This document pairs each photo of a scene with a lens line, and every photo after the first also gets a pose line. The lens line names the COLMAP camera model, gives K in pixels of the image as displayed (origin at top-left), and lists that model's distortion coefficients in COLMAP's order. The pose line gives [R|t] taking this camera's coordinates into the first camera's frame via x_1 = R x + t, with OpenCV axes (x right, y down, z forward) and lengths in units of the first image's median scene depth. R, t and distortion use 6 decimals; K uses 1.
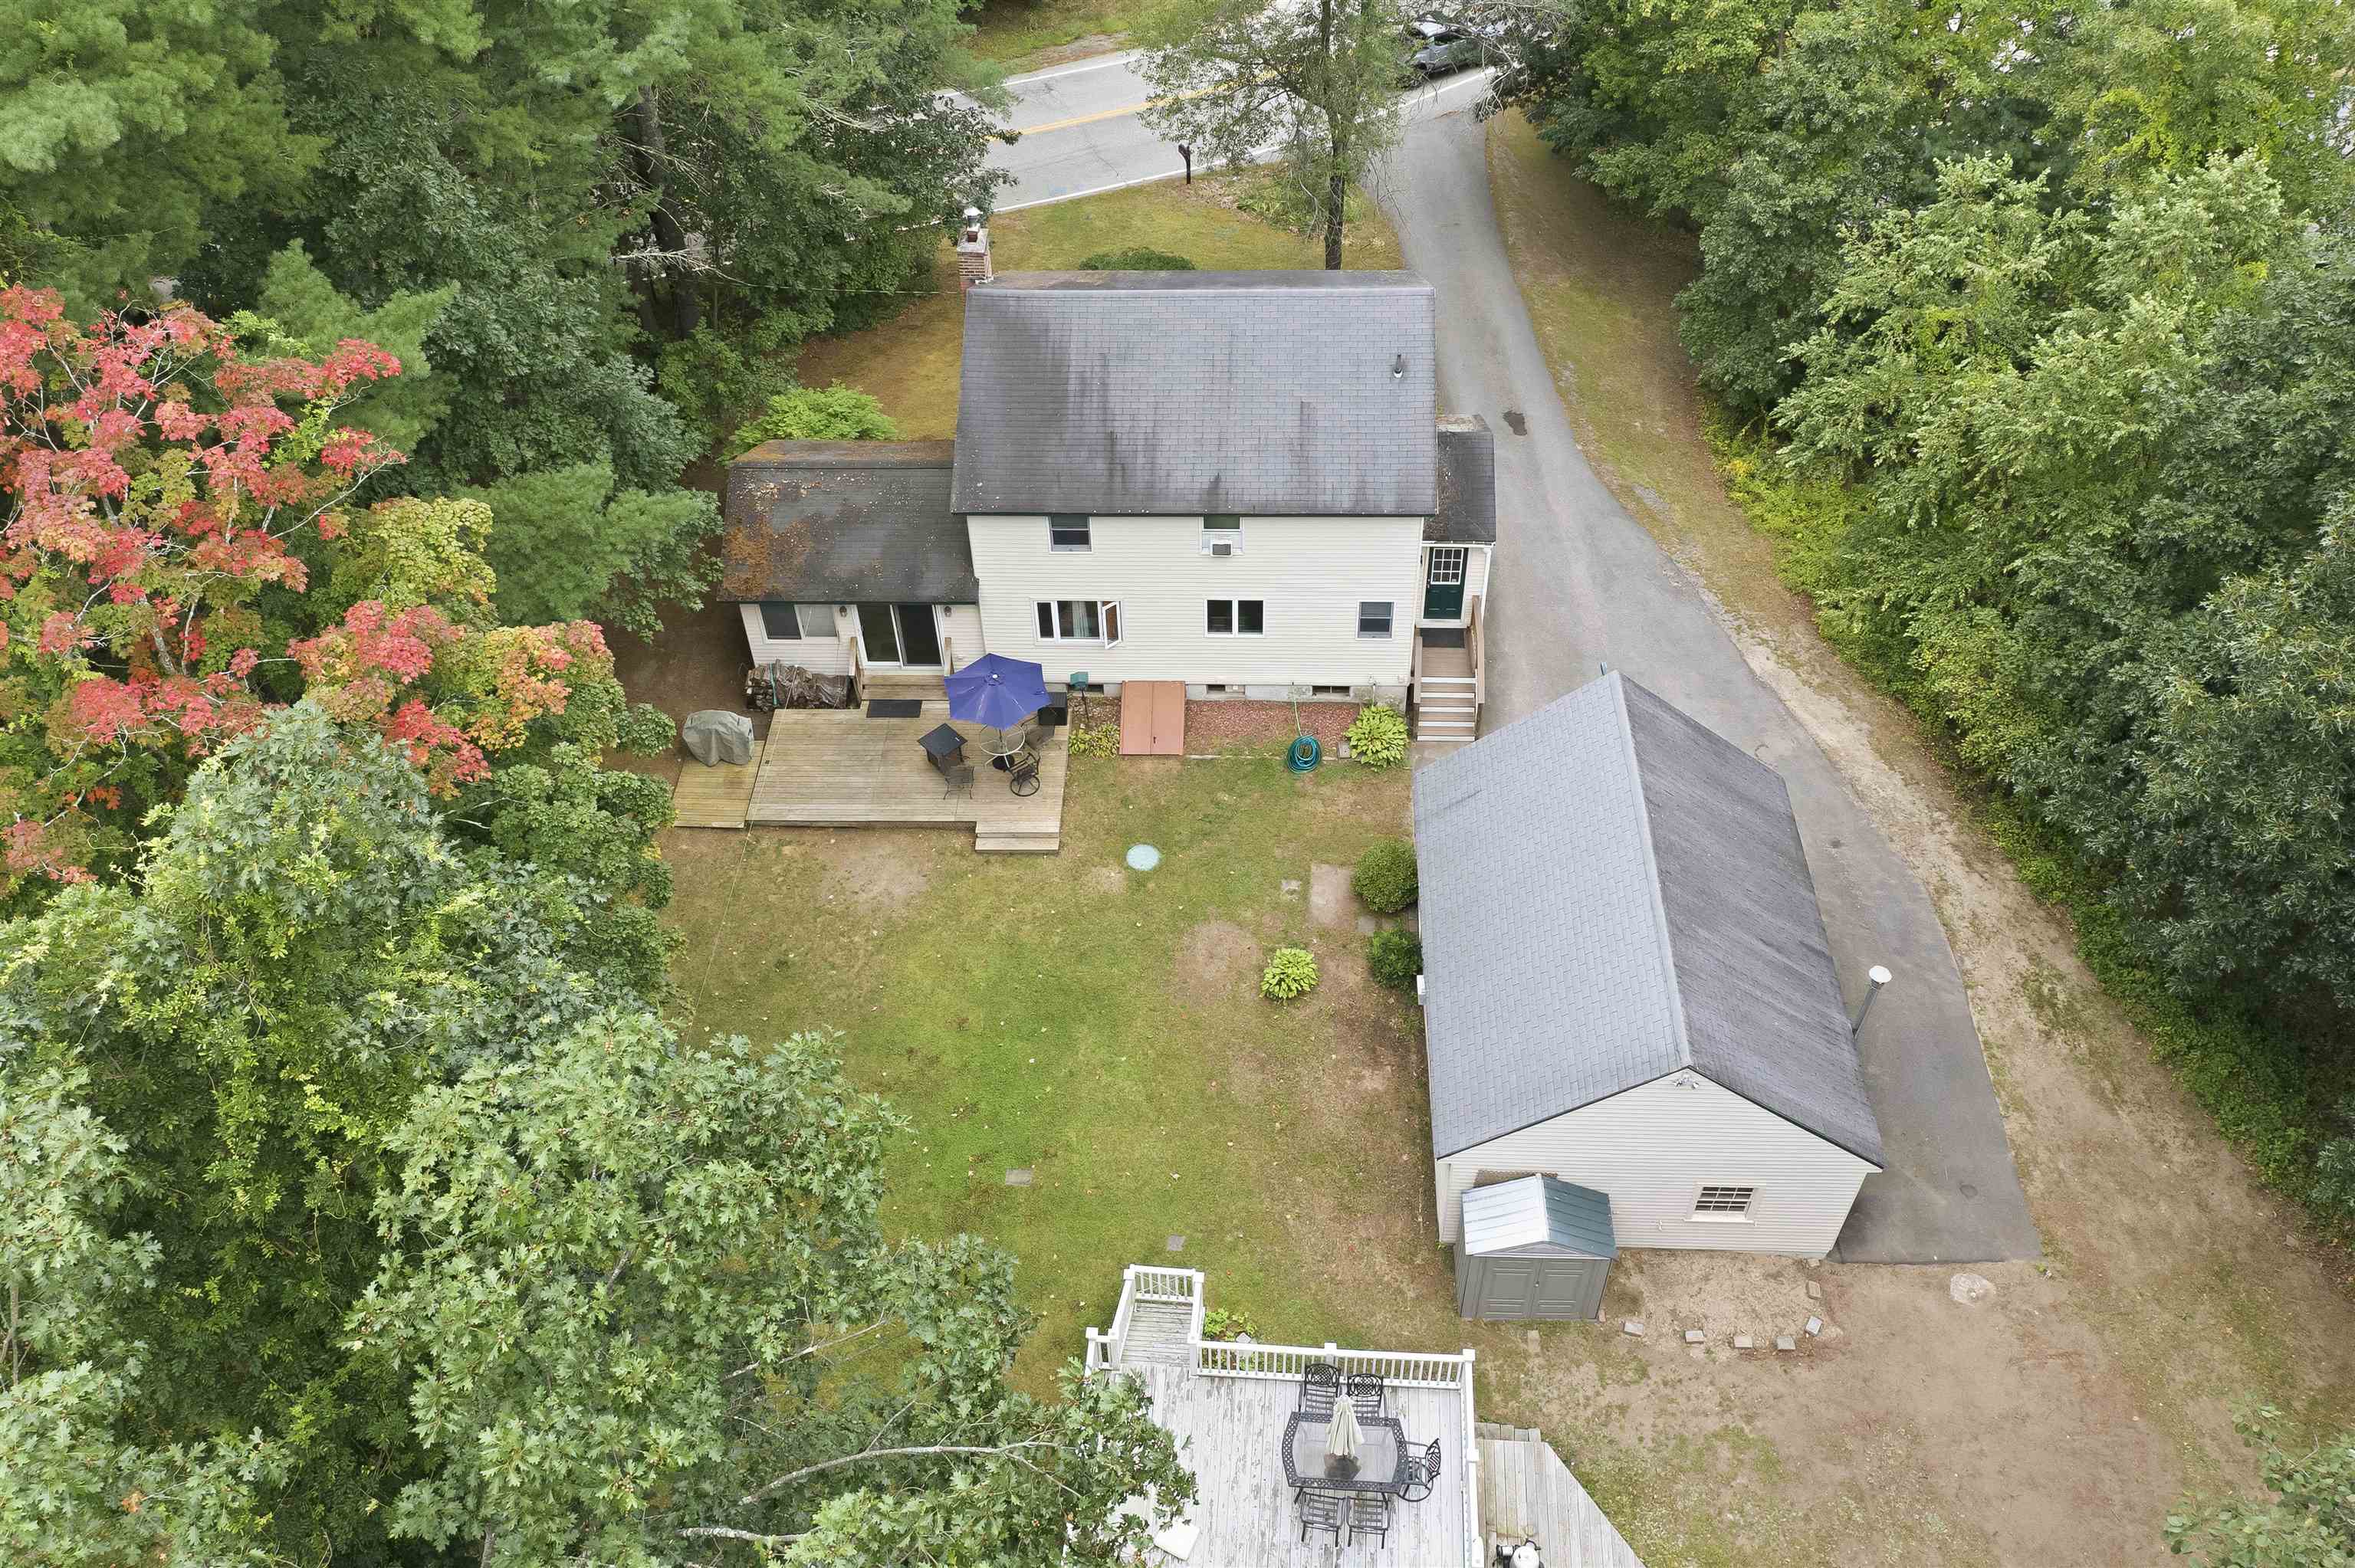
lens RADIAL K [[1865.2, 0, 1173.0], [0, 1865.2, 782.7], [0, 0, 1]] dist [-0.021651, 0.006176]
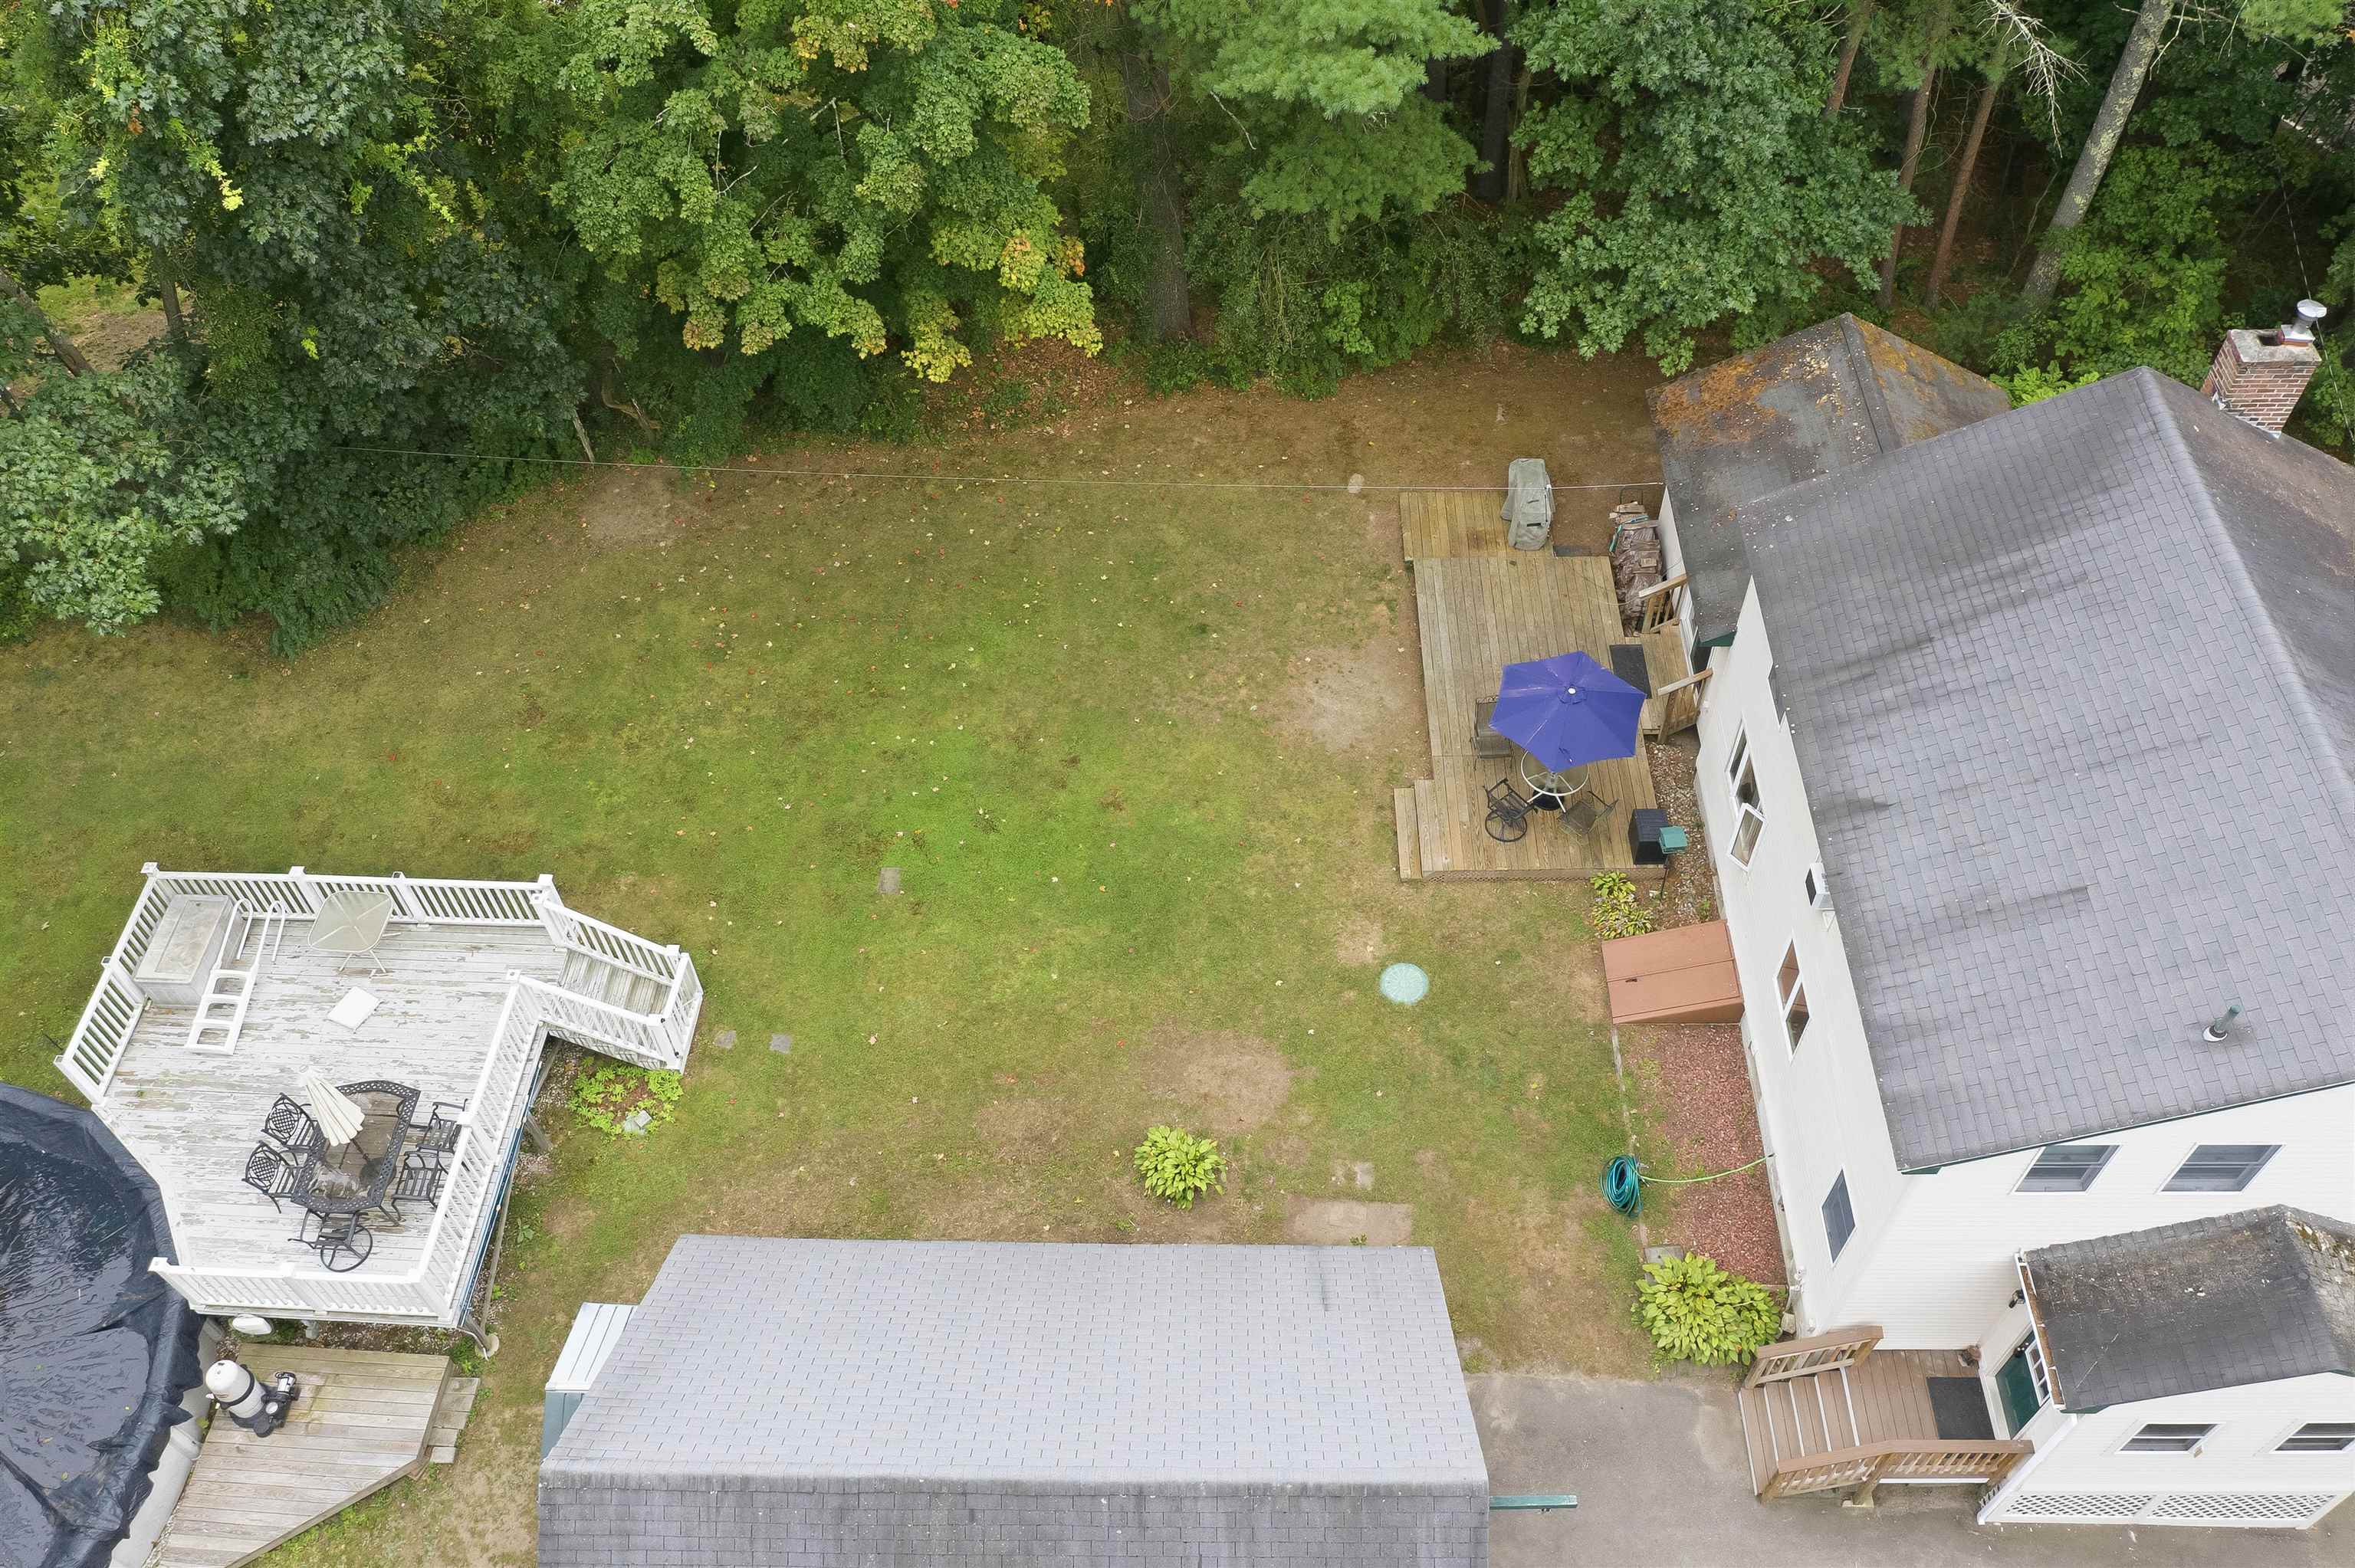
lens RADIAL K [[1865.2, 0, 1170.6], [0, 1865.2, 772.8], [0, 0, 1]] dist [-0.021651, 0.006176]
pose [[0.018688, 0.789440, -0.613543, 0.353017], [-0.701125, 0.447830, 0.554863, -0.325552], [0.712794, 0.419801, 0.561865, 0.522544]]
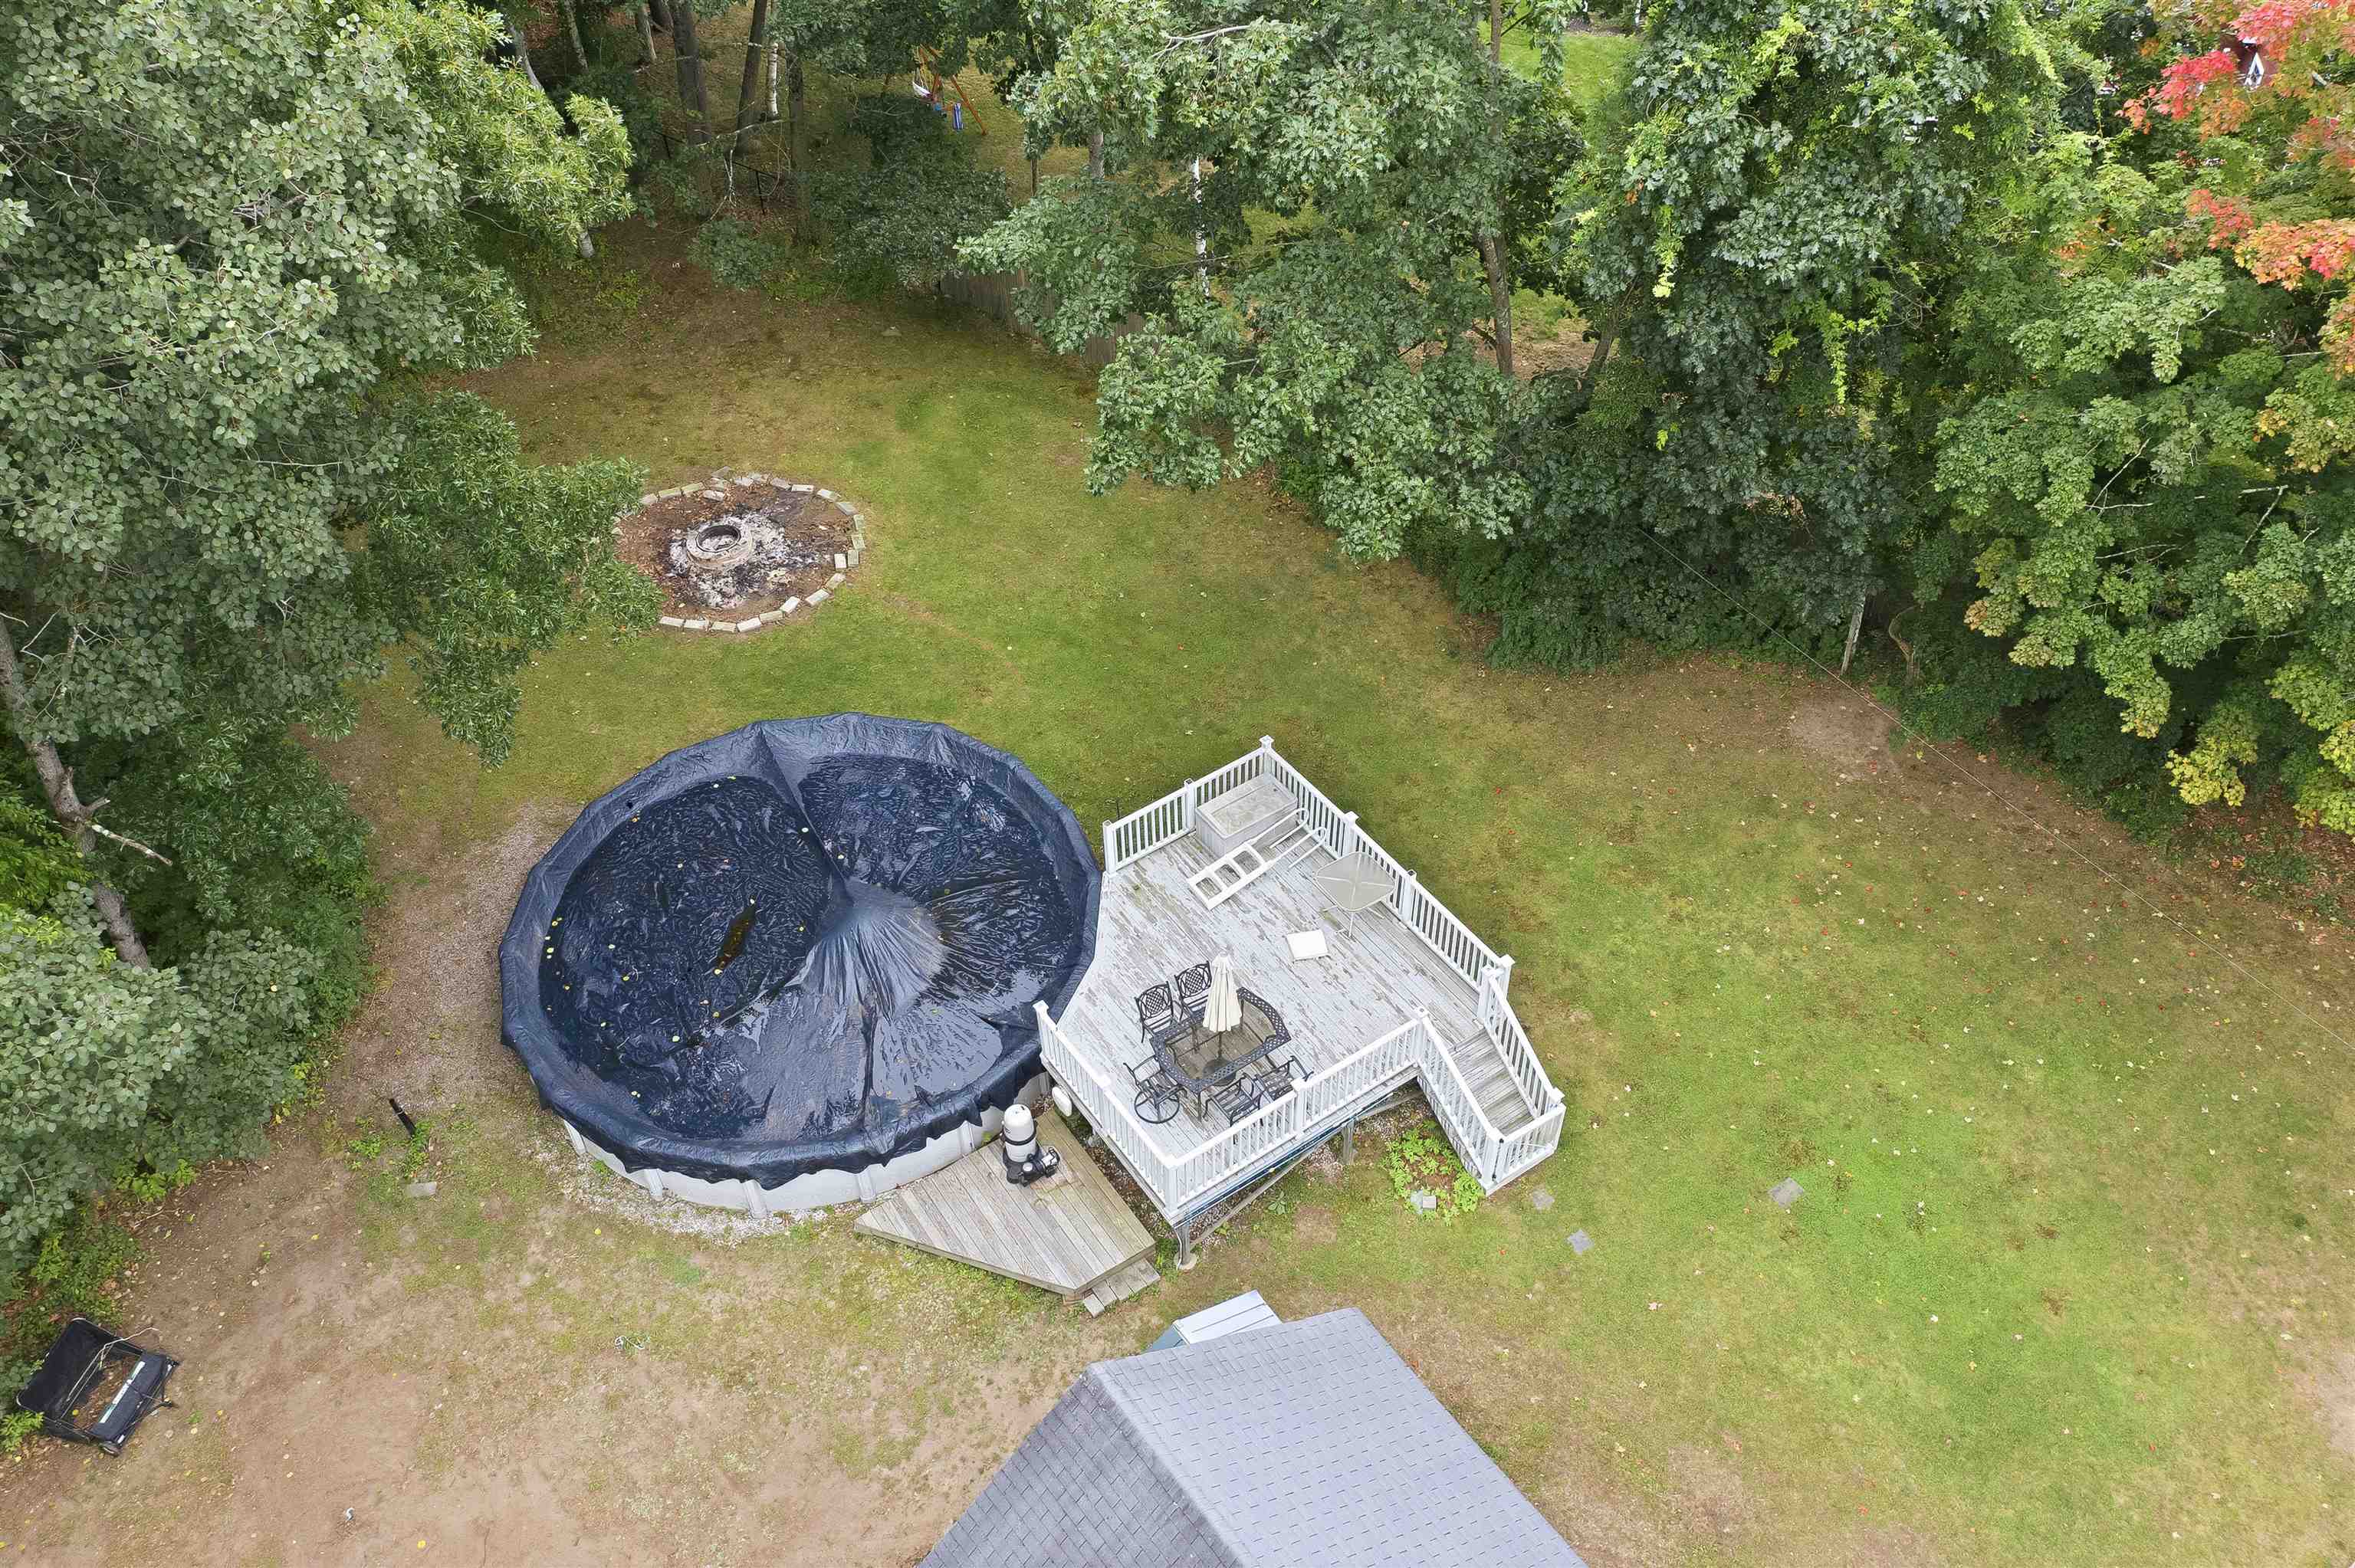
lens RADIAL K [[1865.2, 0, 1172.6], [0, 1865.2, 772.0], [0, 0, 1]] dist [-0.021651, 0.006176]
pose [[-0.775269, 0.469341, -0.422701, 0.323421], [-0.424548, 0.108300, 0.898905, -0.355922], [0.467672, 0.876350, 0.115296, 0.555684]]
